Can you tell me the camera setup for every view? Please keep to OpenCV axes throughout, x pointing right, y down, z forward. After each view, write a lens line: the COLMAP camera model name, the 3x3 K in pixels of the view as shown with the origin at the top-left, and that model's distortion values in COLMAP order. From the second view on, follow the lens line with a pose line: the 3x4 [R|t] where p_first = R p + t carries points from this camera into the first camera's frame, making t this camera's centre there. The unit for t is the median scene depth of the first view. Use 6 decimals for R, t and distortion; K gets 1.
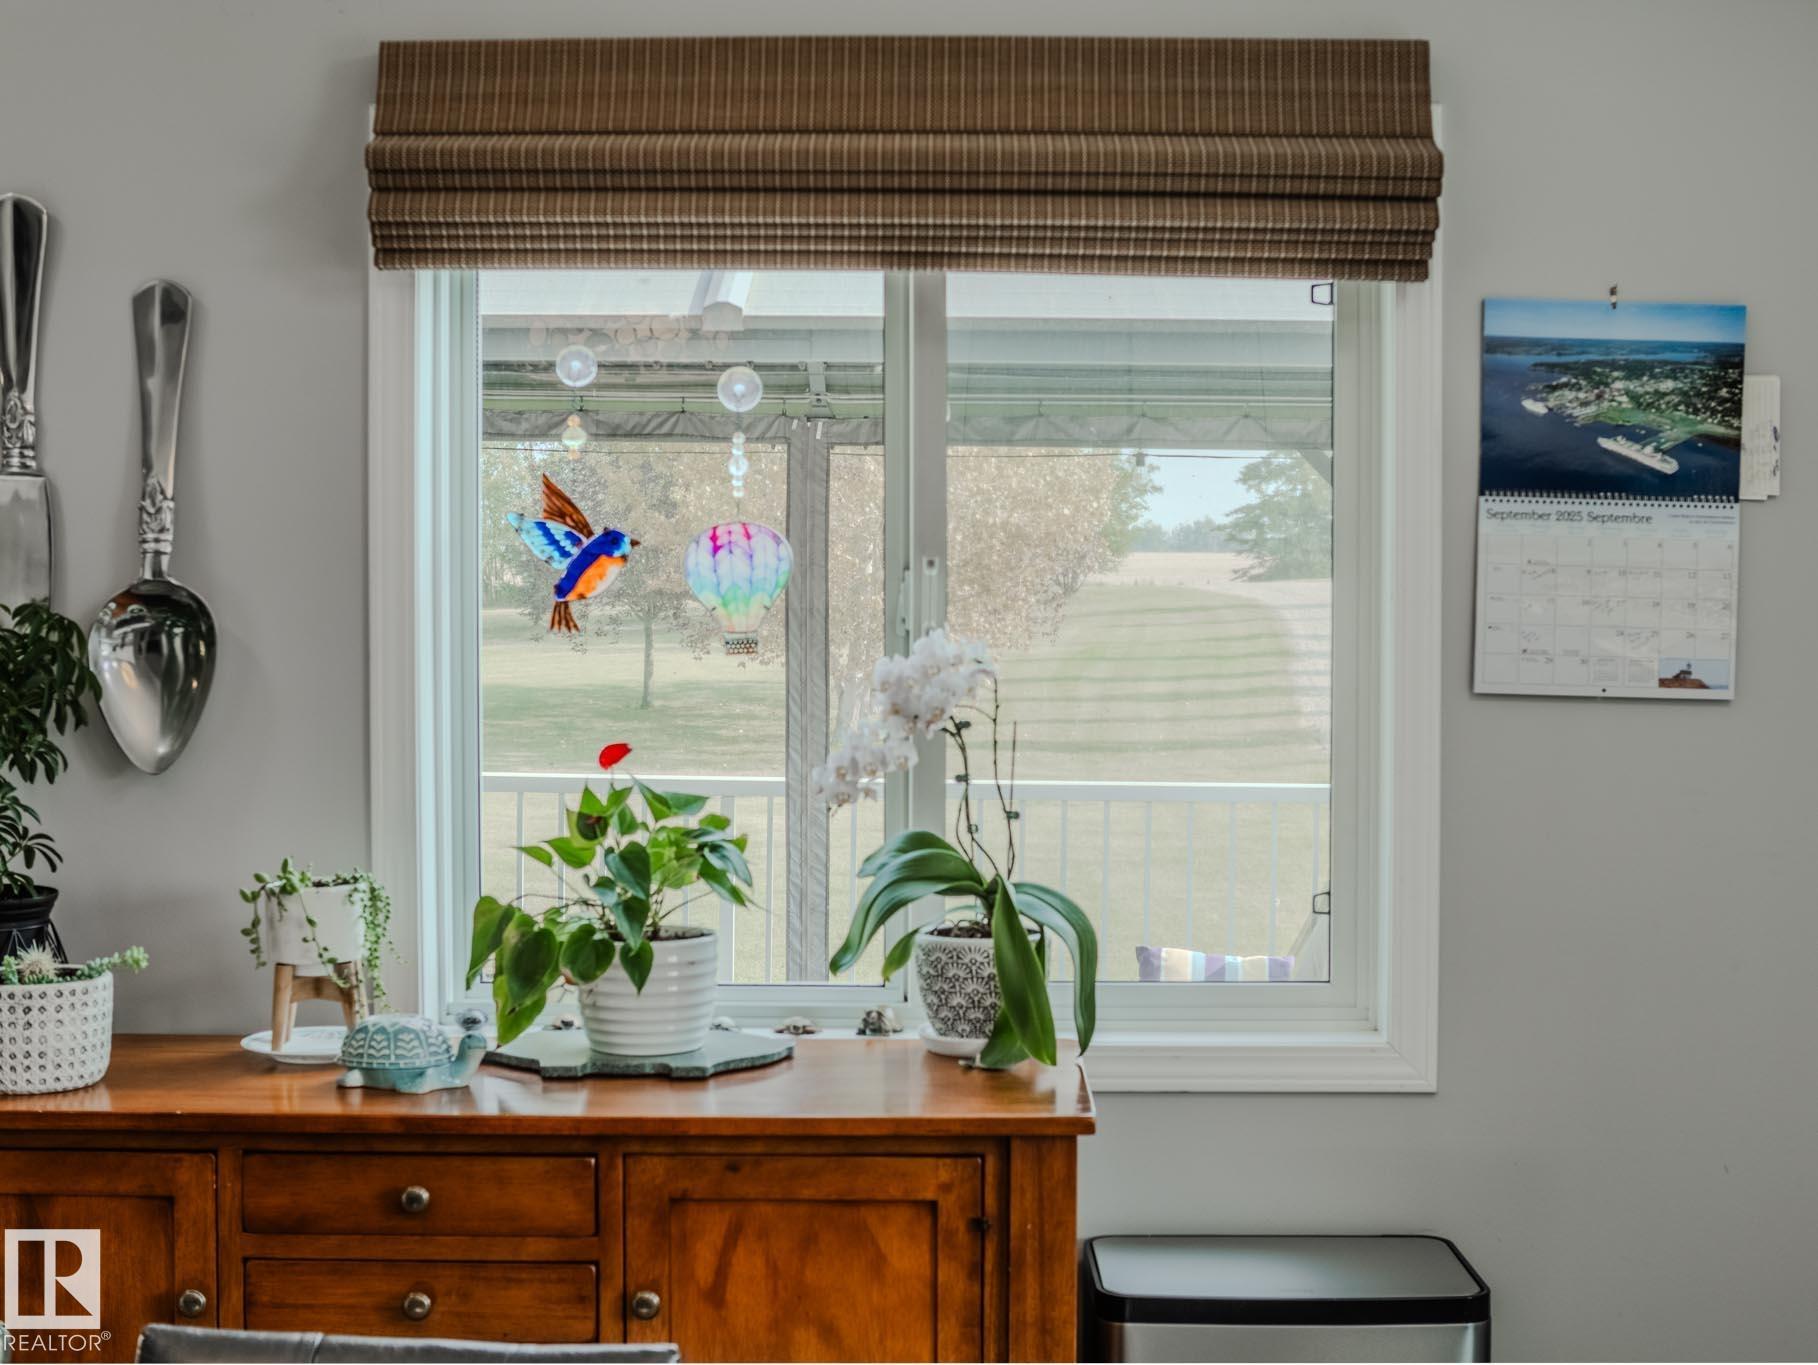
lens RADIAL K [[2752.5, 0, 905.1], [0, 2752.5, 672.1], [0, 0, 1]] dist [-0.108078, 0.000000]
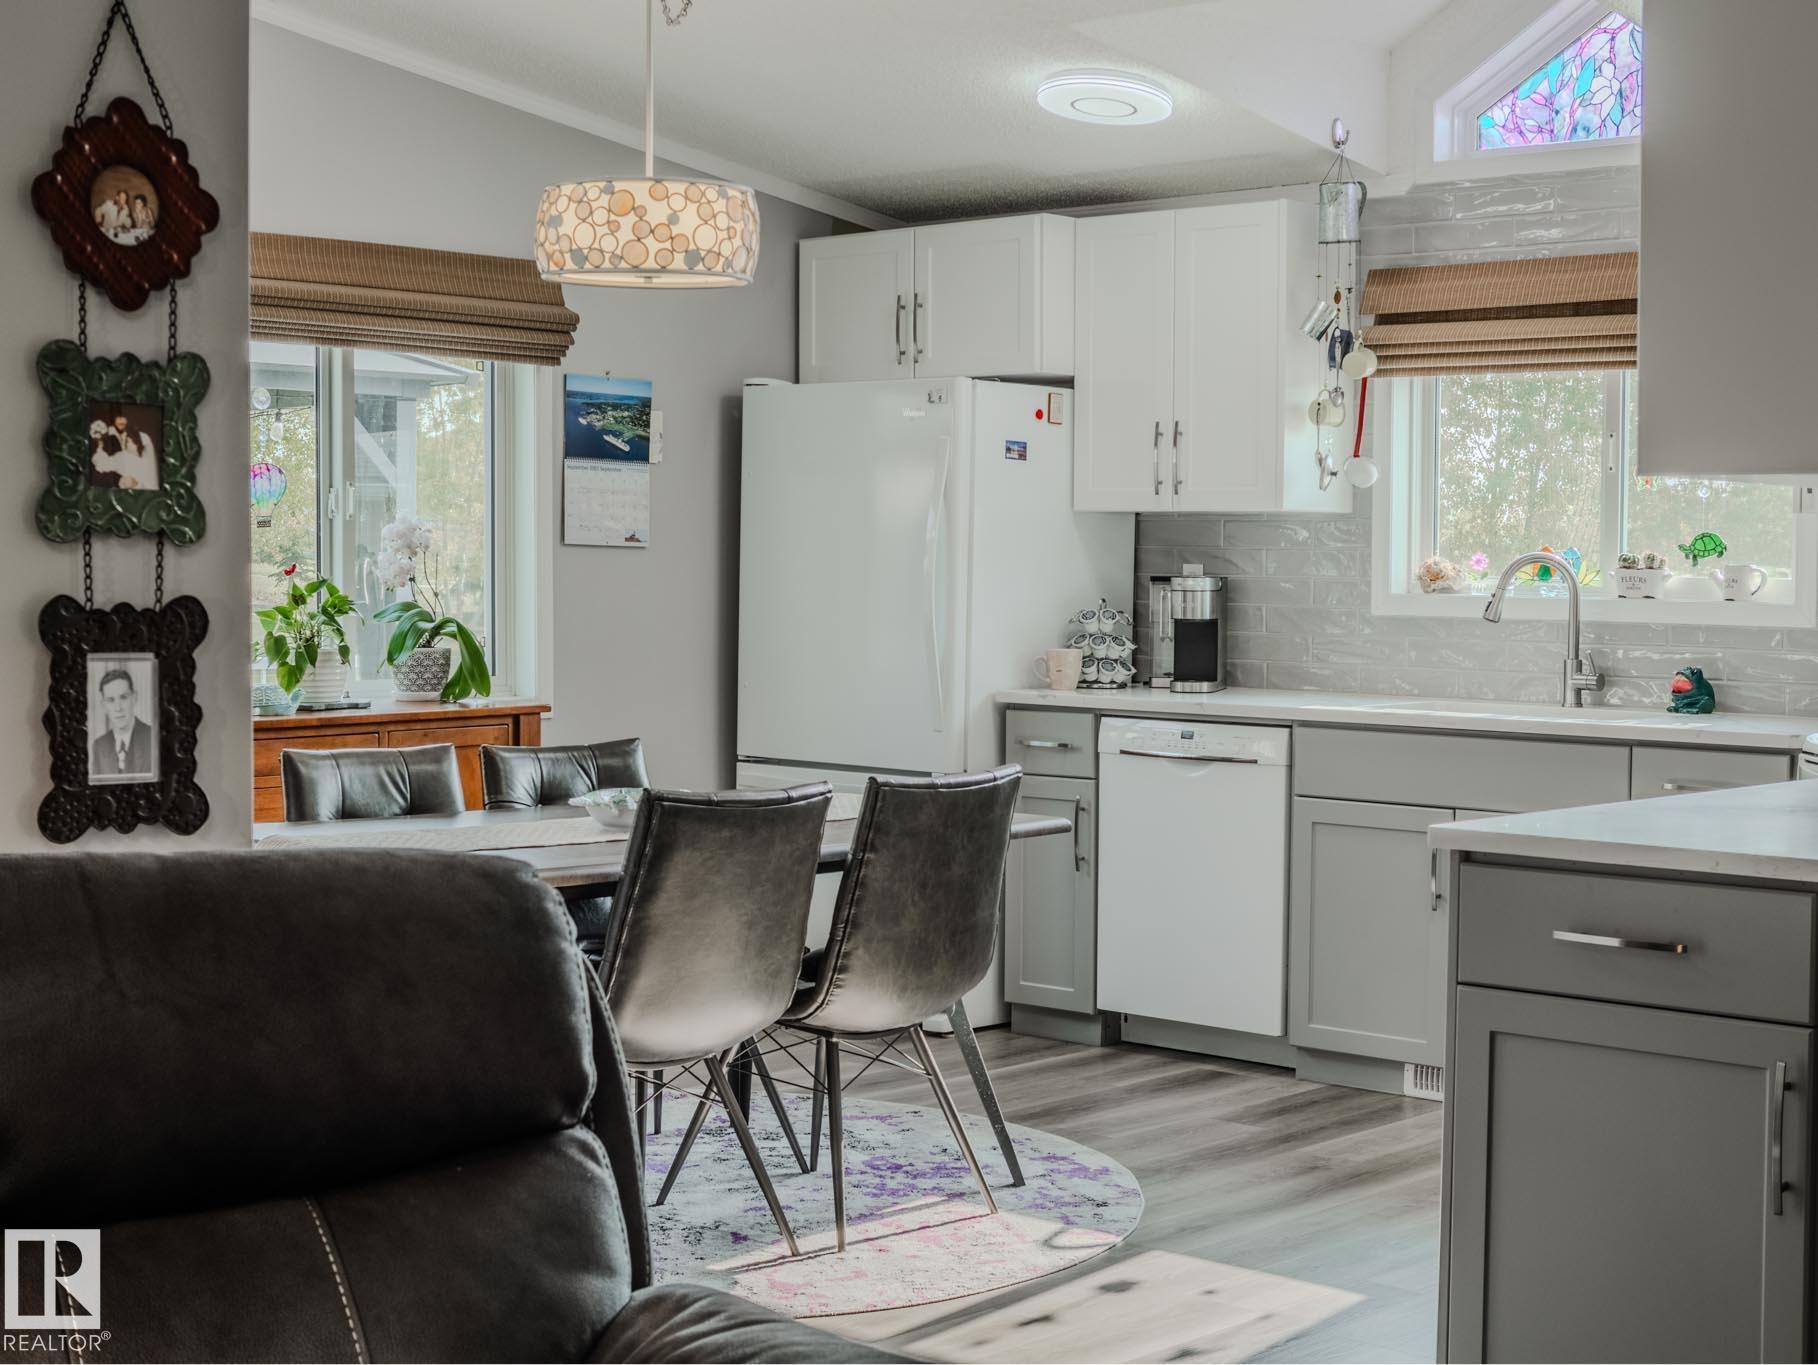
lens RADIAL K [[2752.5, 0, 912.5], [0, 2752.5, 683.2], [0, 0, 1]] dist [-0.108078, 0.000000]
pose [[0.659127, -0.034164, 0.751255, -1.358681], [0.026338, 0.999403, 0.022342, 0.082181], [-0.751570, 0.005060, 0.659634, -0.762448]]
